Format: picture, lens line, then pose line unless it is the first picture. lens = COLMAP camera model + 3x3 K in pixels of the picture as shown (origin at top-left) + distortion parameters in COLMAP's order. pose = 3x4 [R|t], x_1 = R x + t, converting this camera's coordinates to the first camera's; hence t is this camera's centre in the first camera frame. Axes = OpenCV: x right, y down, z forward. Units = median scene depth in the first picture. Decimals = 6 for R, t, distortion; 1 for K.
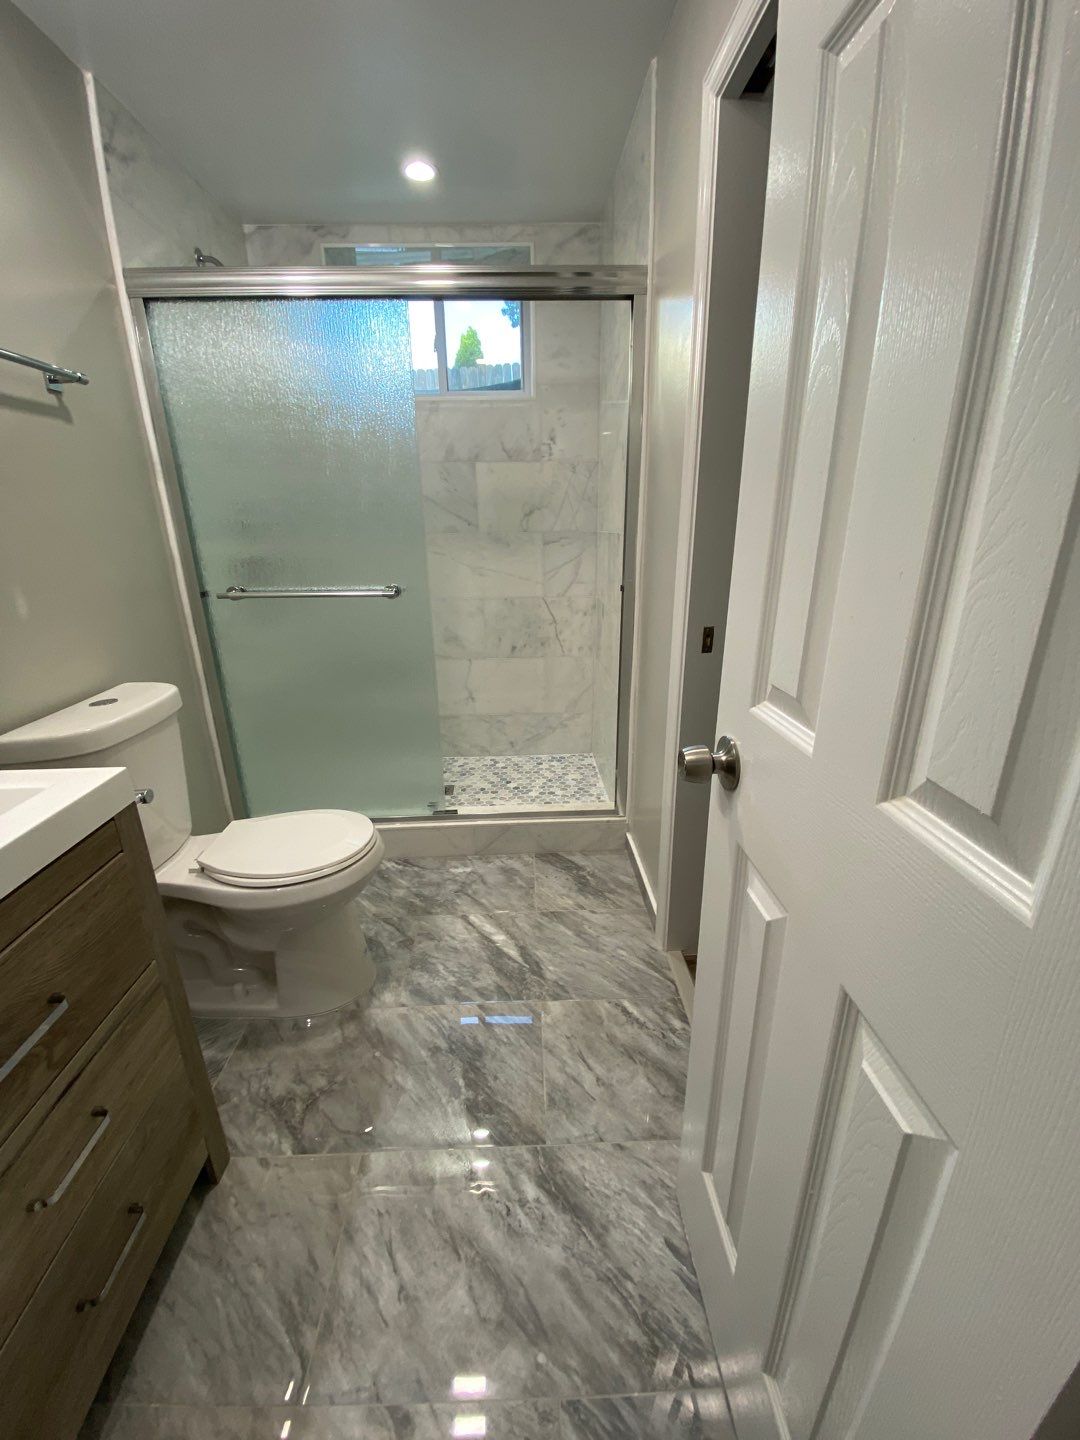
lens RADIAL K [[584.8, 0, 538.6], [0, 584.8, 730.0], [0, 0, 1]] dist [-0.000463, -0.011093]
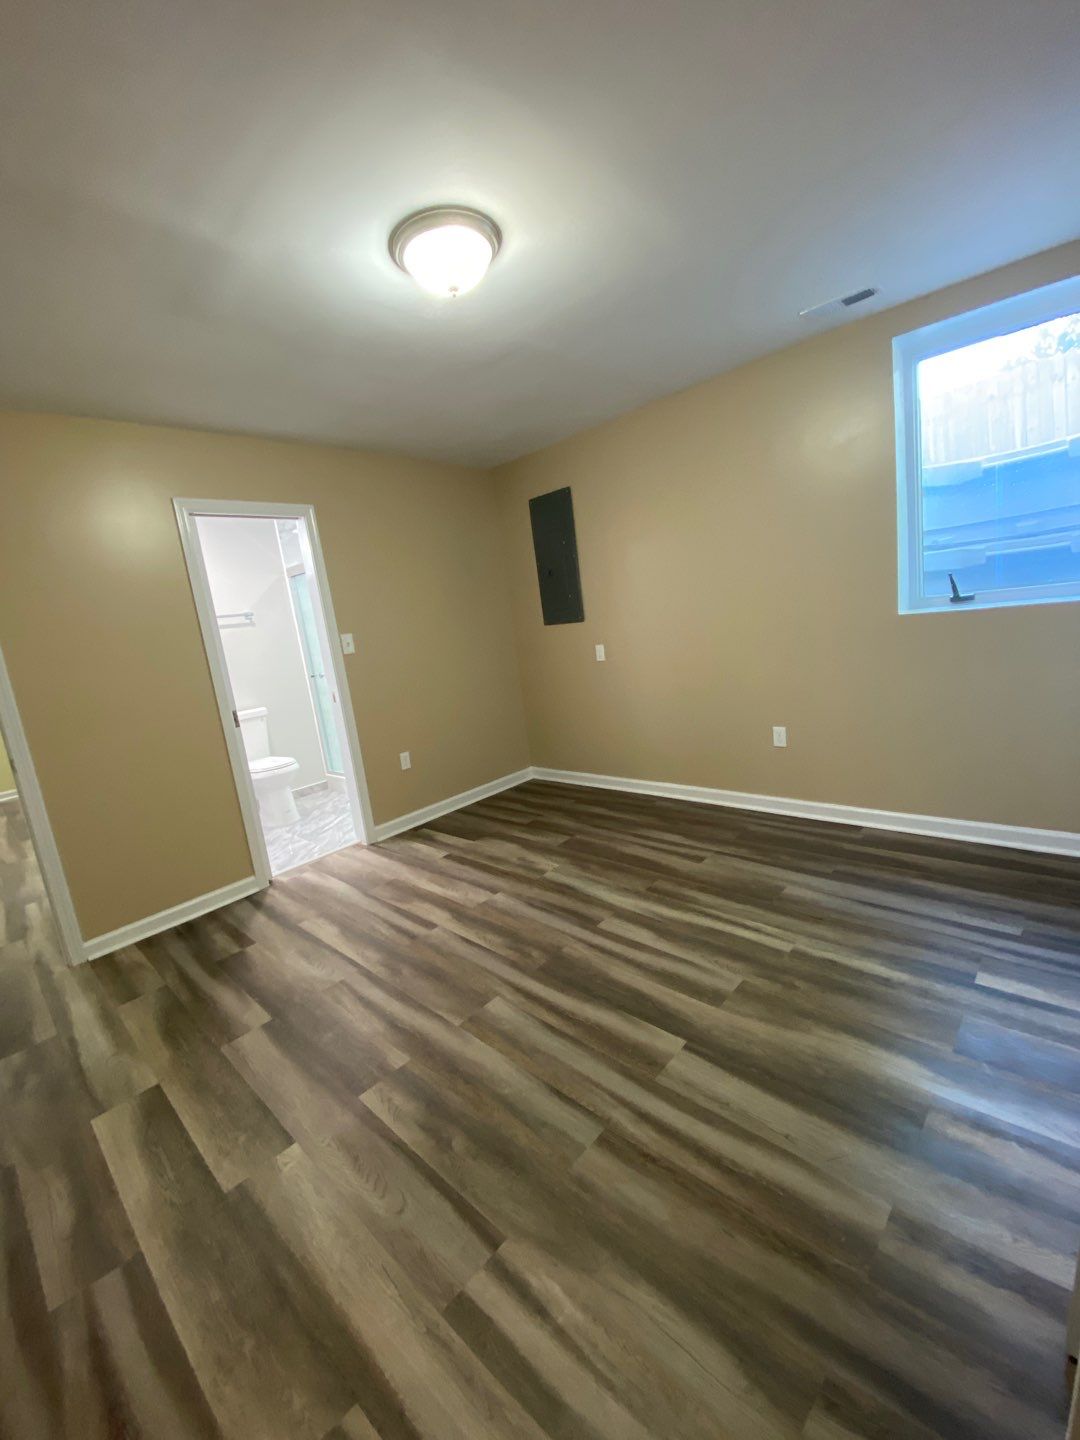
lens RADIAL K [[584.8, 0, 545.1], [0, 584.8, 717.6], [0, 0, 1]] dist [-0.000463, -0.011093]
pose [[0.710703, 0.054153, -0.701404, 2.460877], [-0.133497, 0.989298, -0.058886, -0.042352], [0.690709, 0.135486, 0.710327, -0.134564]]
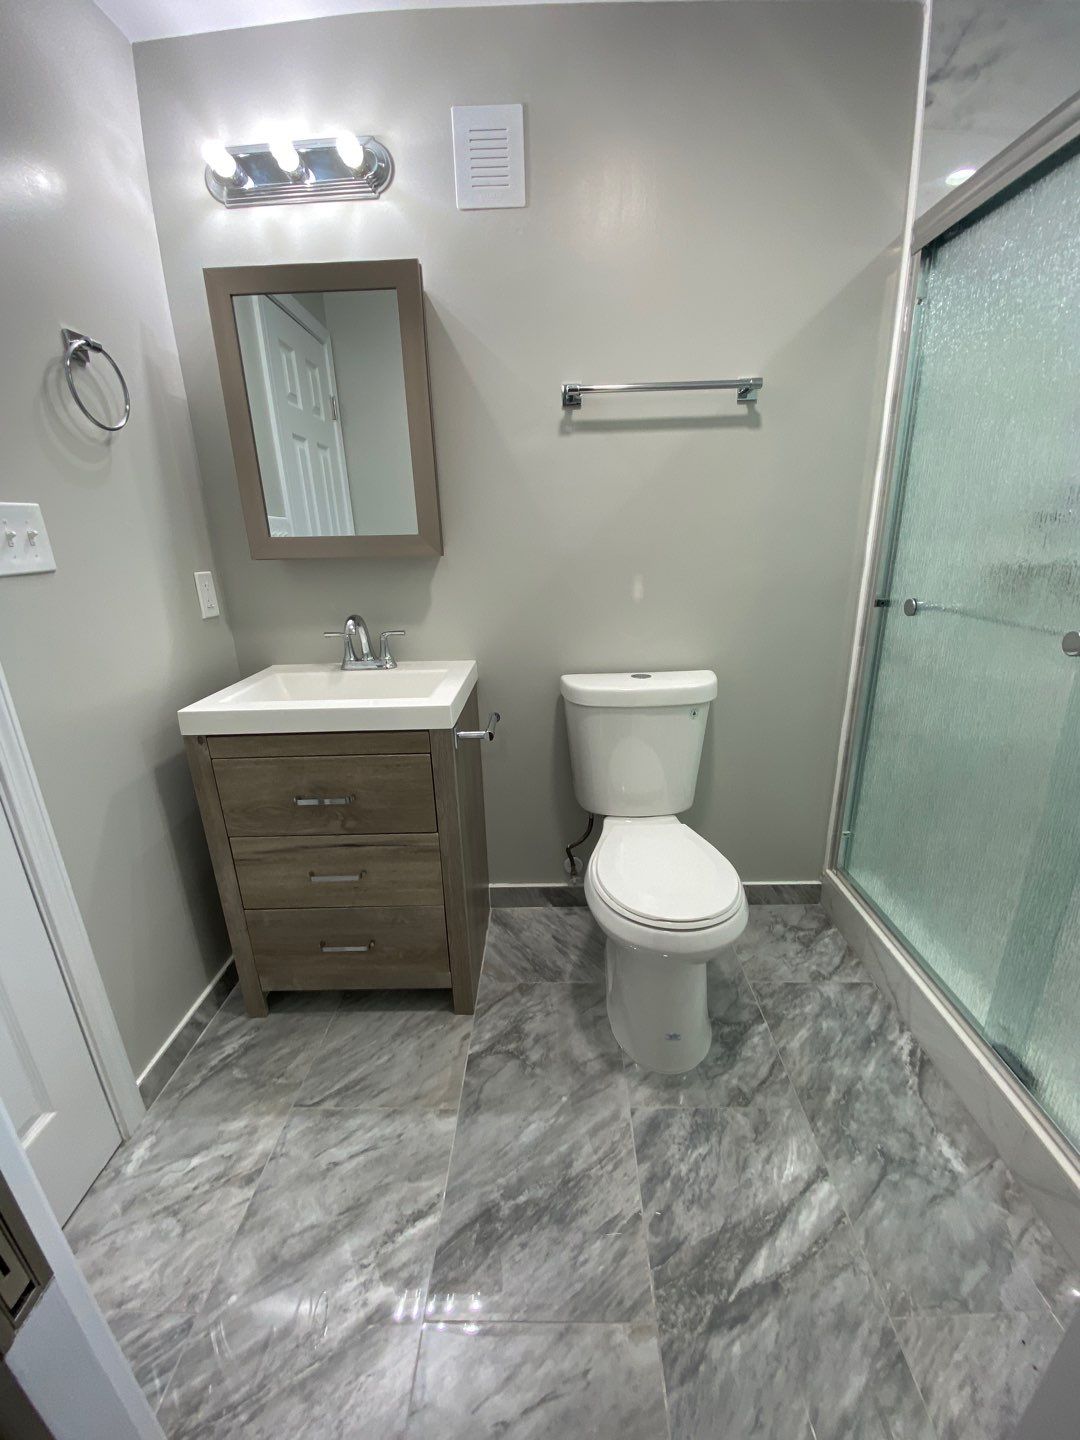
lens RADIAL K [[584.8, 0, 538.2], [0, 584.8, 716.6], [0, 0, 1]] dist [-0.000463, -0.011093]
pose [[-0.050502, 0.331438, -0.942124, 0.366981], [-0.312438, 0.890736, 0.330108, -0.259801], [0.948595, 0.311027, 0.058569, 0.652081]]
